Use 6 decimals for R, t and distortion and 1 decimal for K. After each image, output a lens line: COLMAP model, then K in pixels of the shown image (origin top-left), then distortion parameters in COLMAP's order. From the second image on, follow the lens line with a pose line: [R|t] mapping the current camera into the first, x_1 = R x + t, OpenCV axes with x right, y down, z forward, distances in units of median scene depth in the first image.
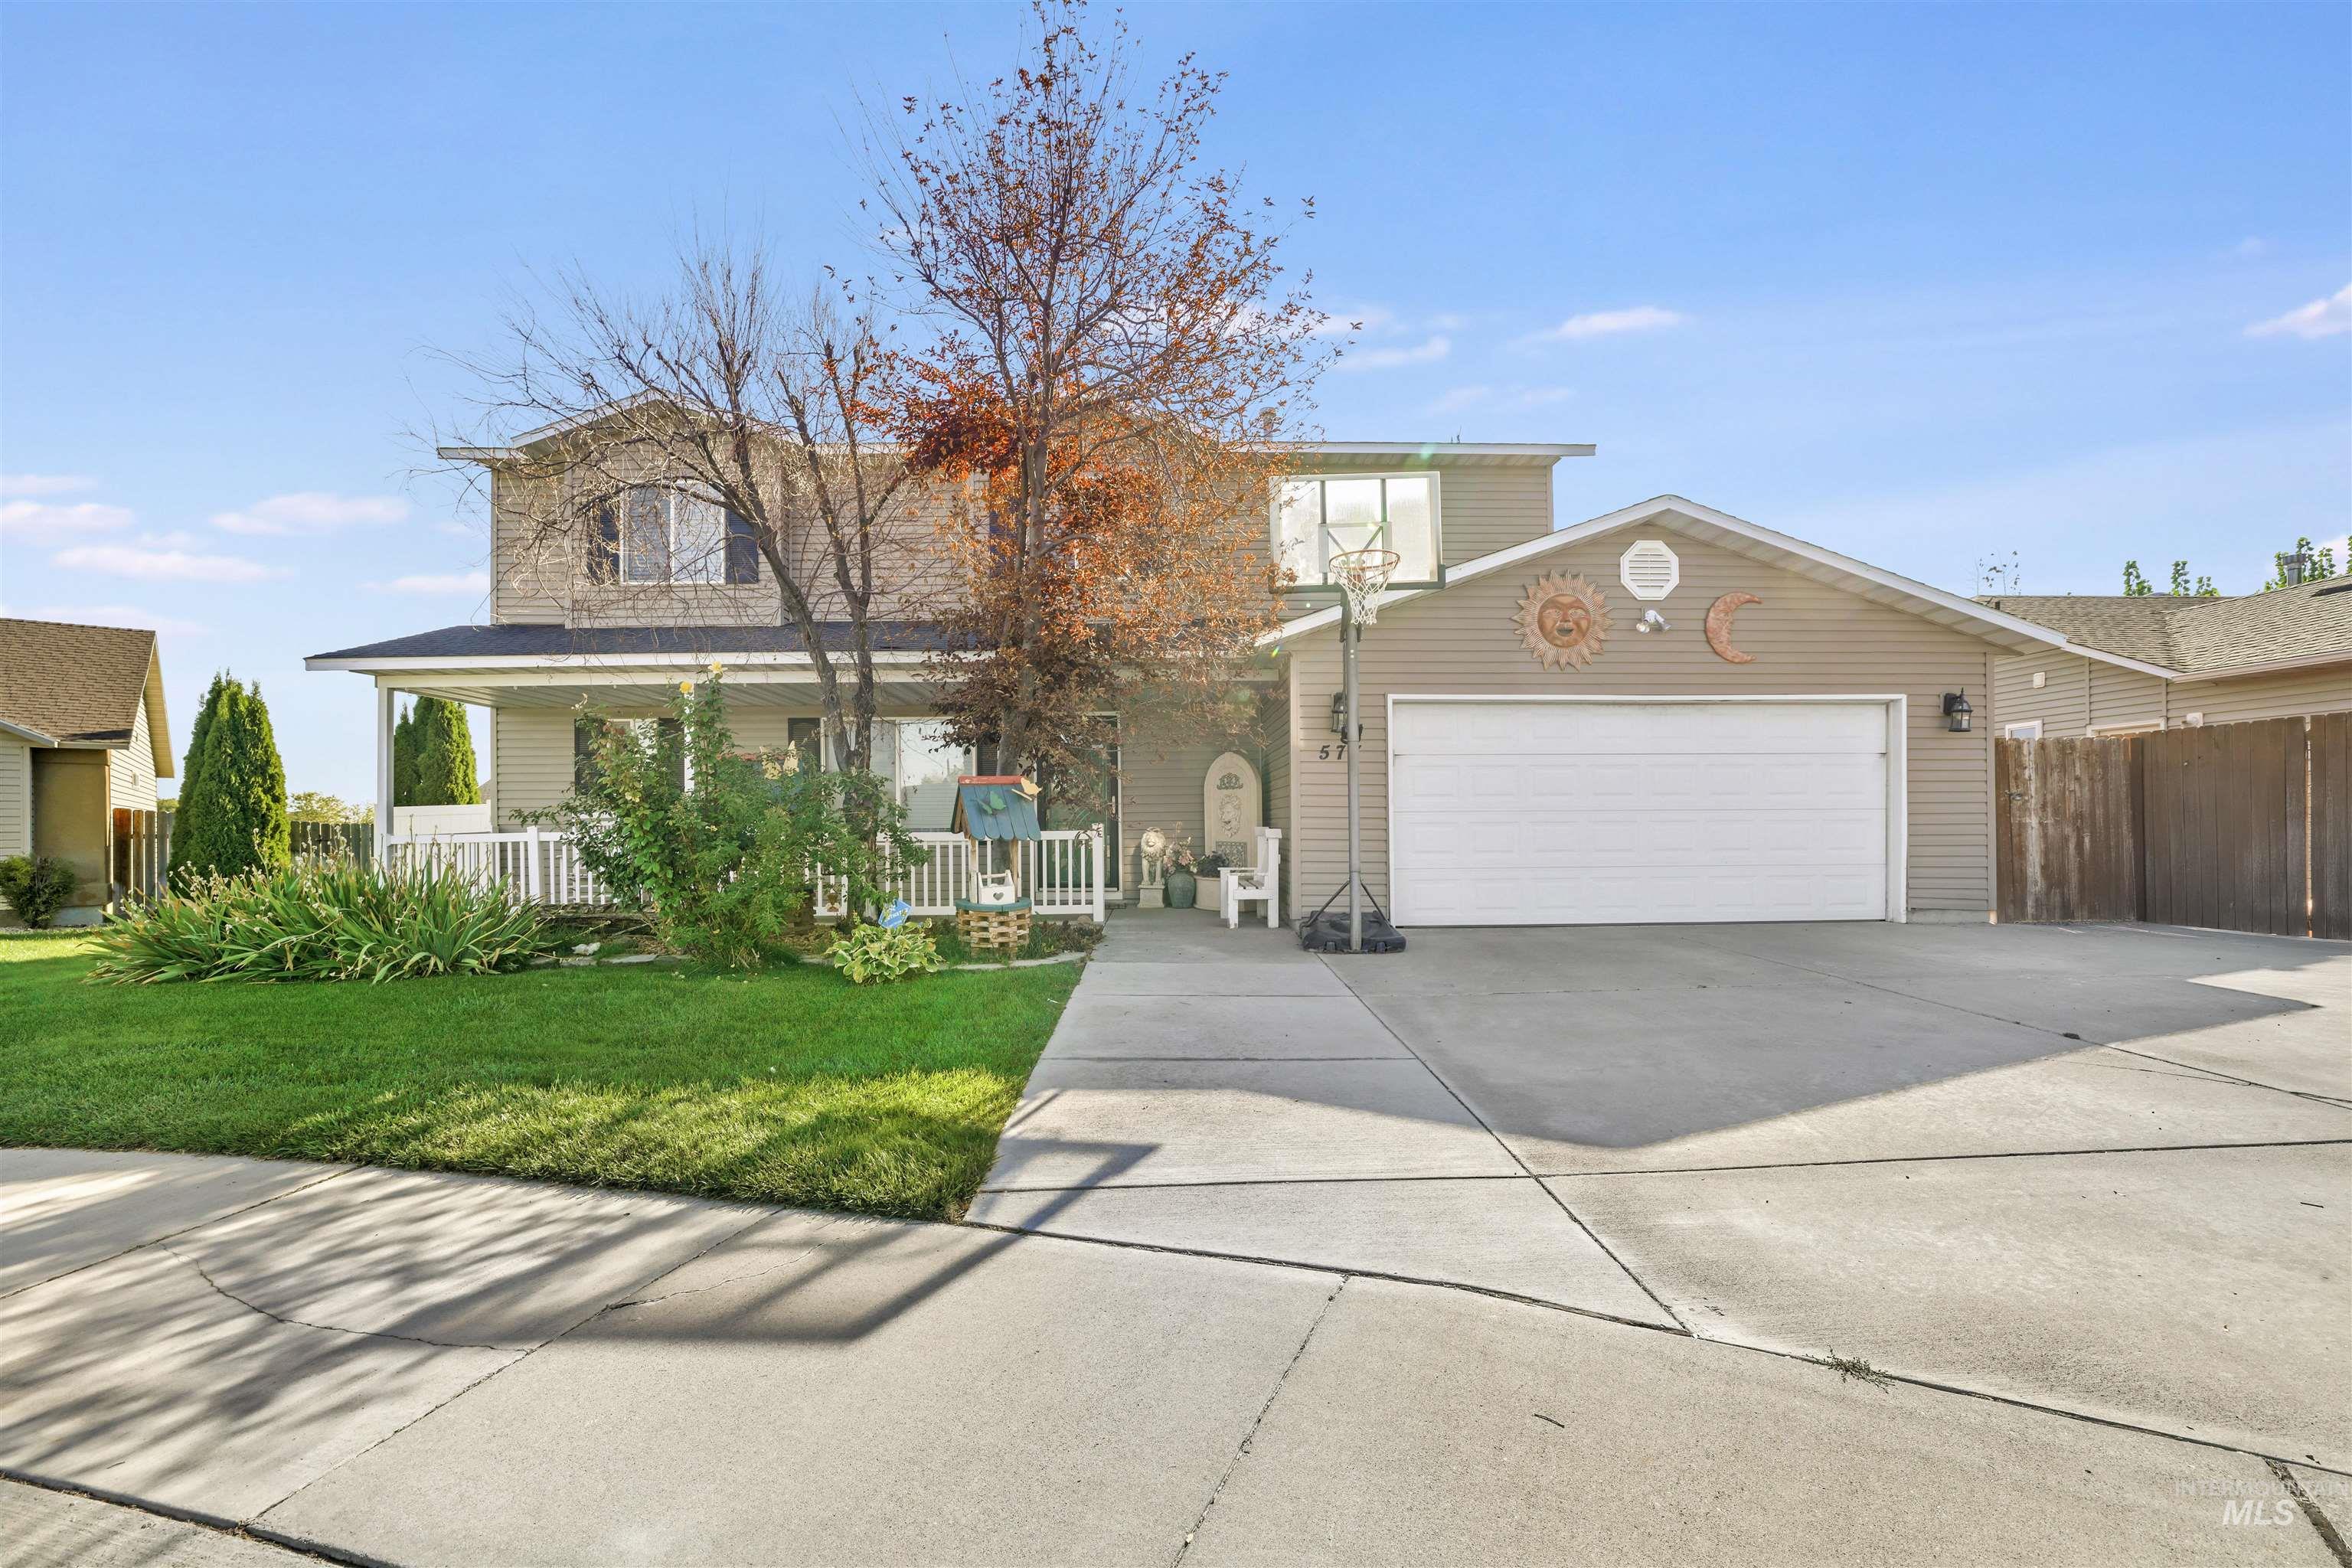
lens RADIAL K [[1007.2, 0, 1167.4], [0, 1007.2, 793.1], [0, 0, 1]] dist [-0.051909, 0.000004]
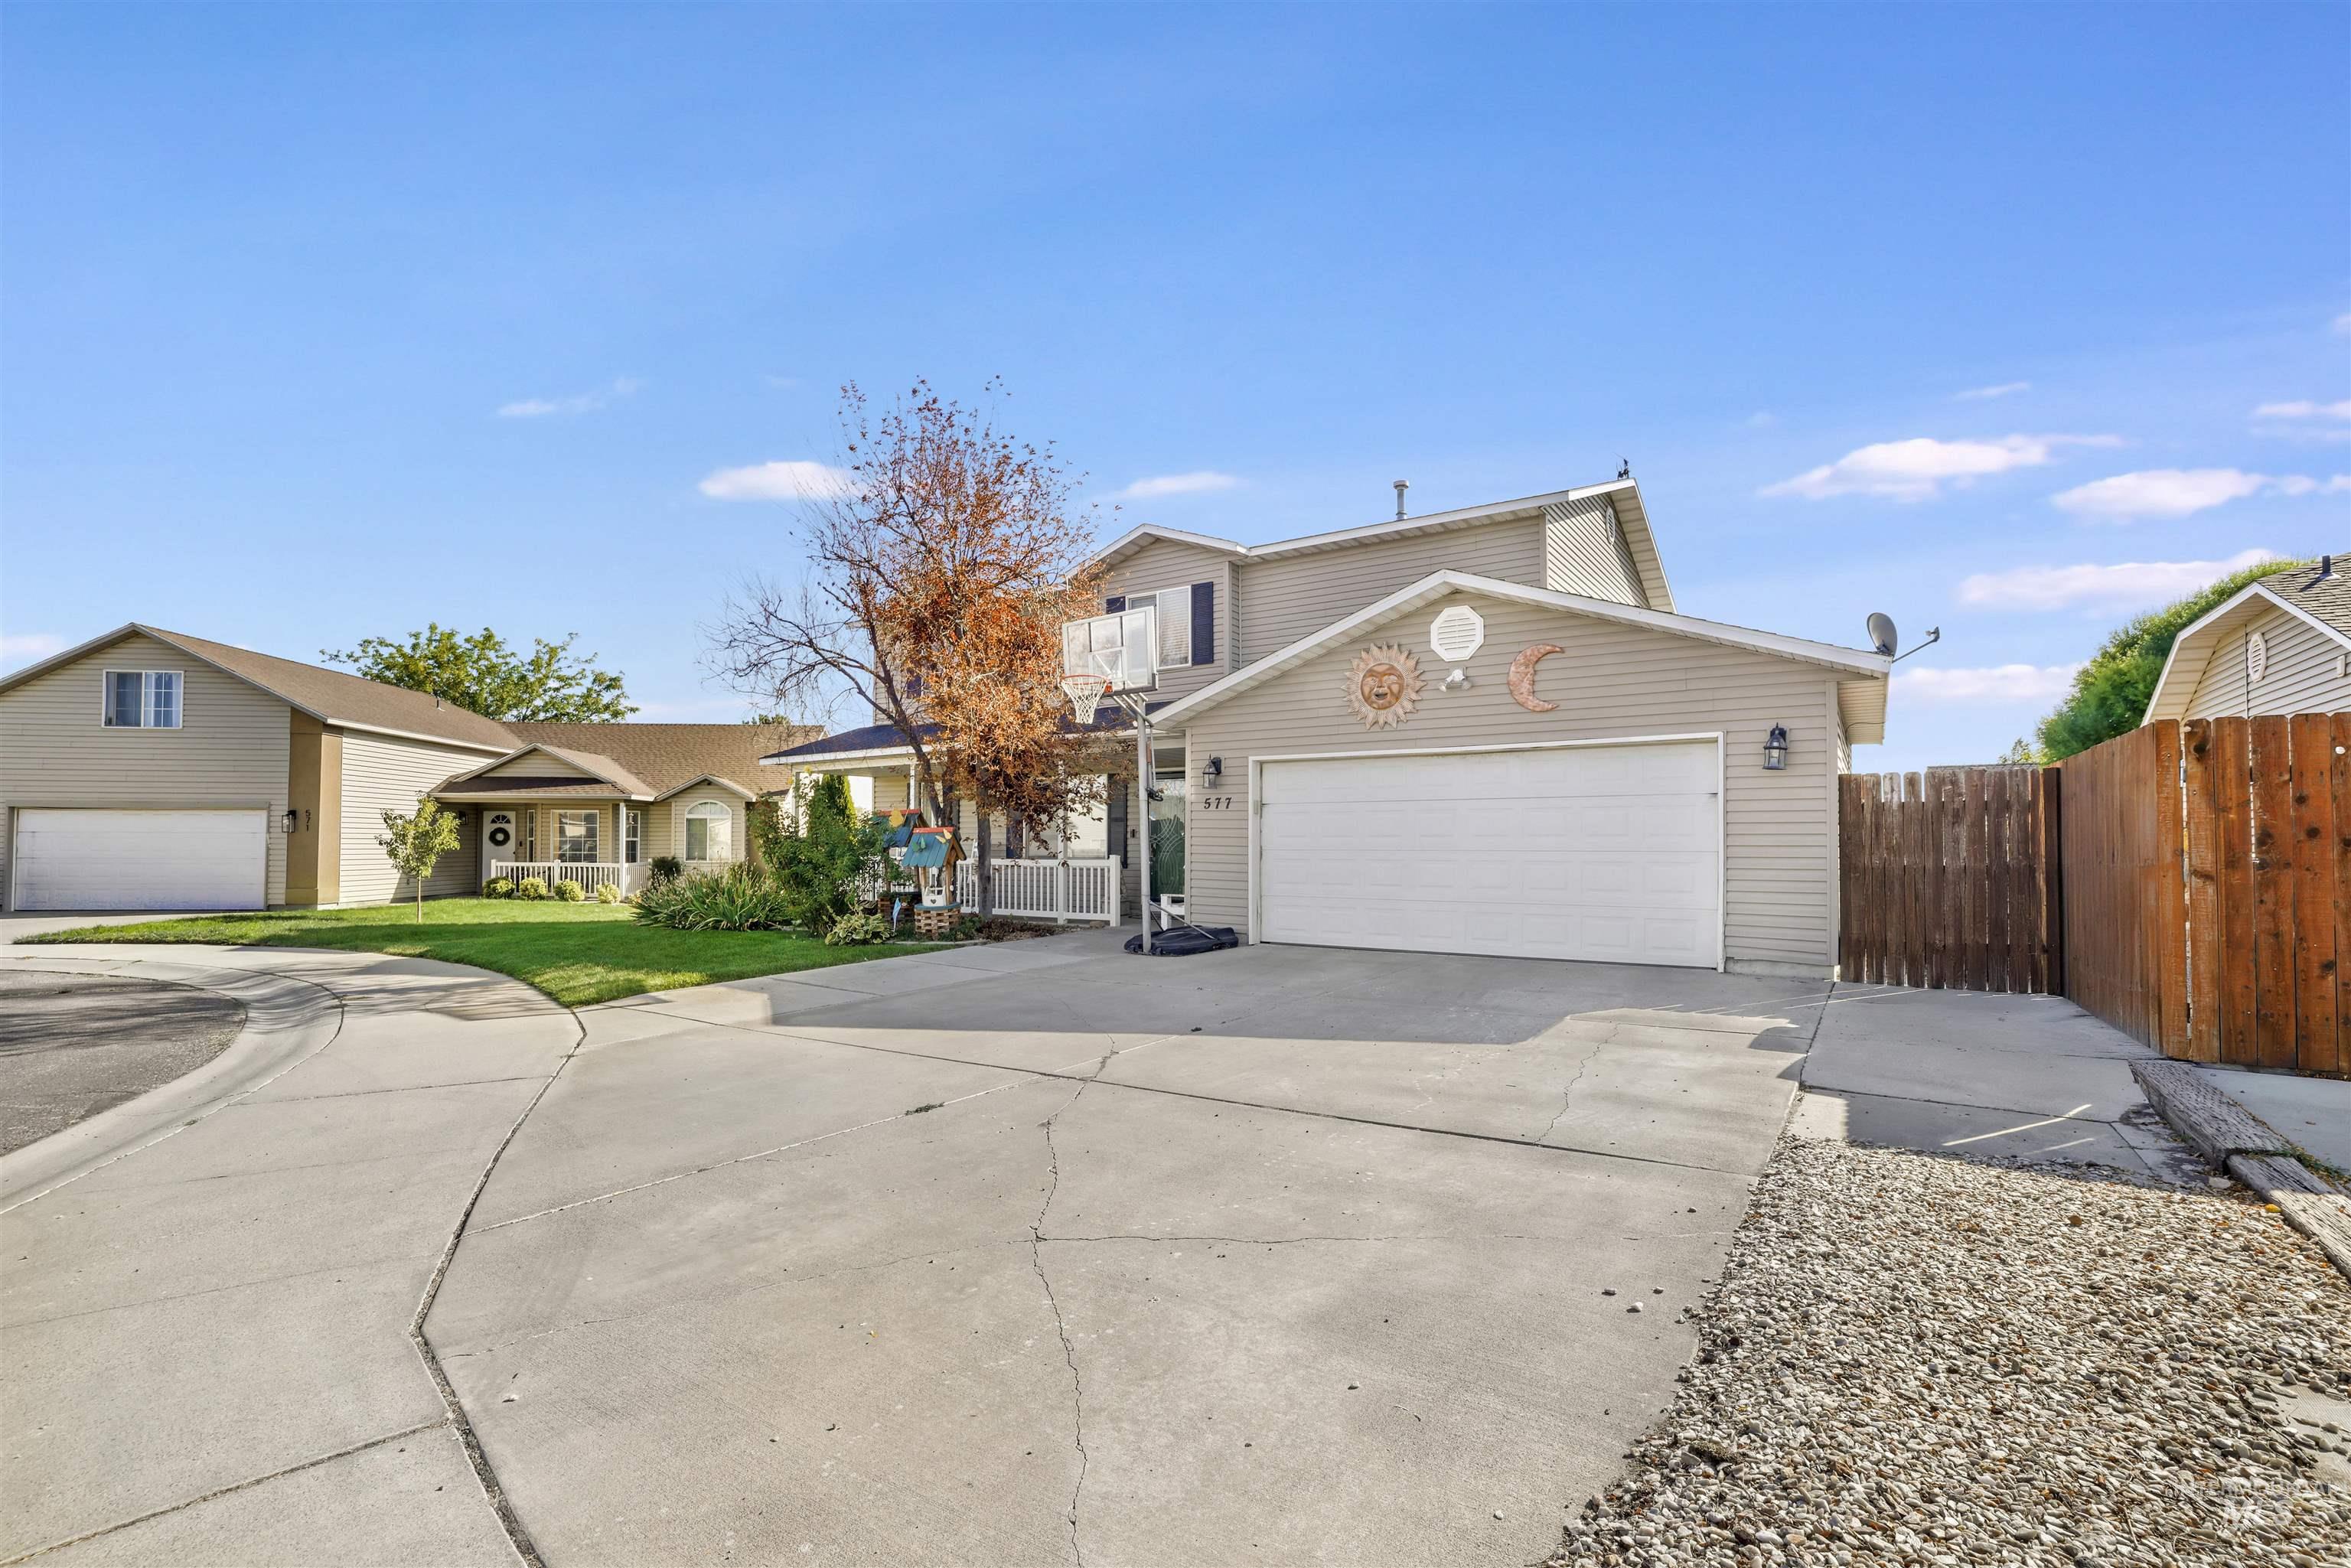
lens RADIAL K [[1006.7, 0, 1166.9], [0, 1006.7, 793.1], [0, 0, 1]] dist [-0.051909, 0.000004]
pose [[0.835994, -0.021541, -0.548316, 0.825949], [0.003840, 0.999434, -0.033408, -0.011195], [0.548725, 0.025823, 0.835604, -0.104678]]
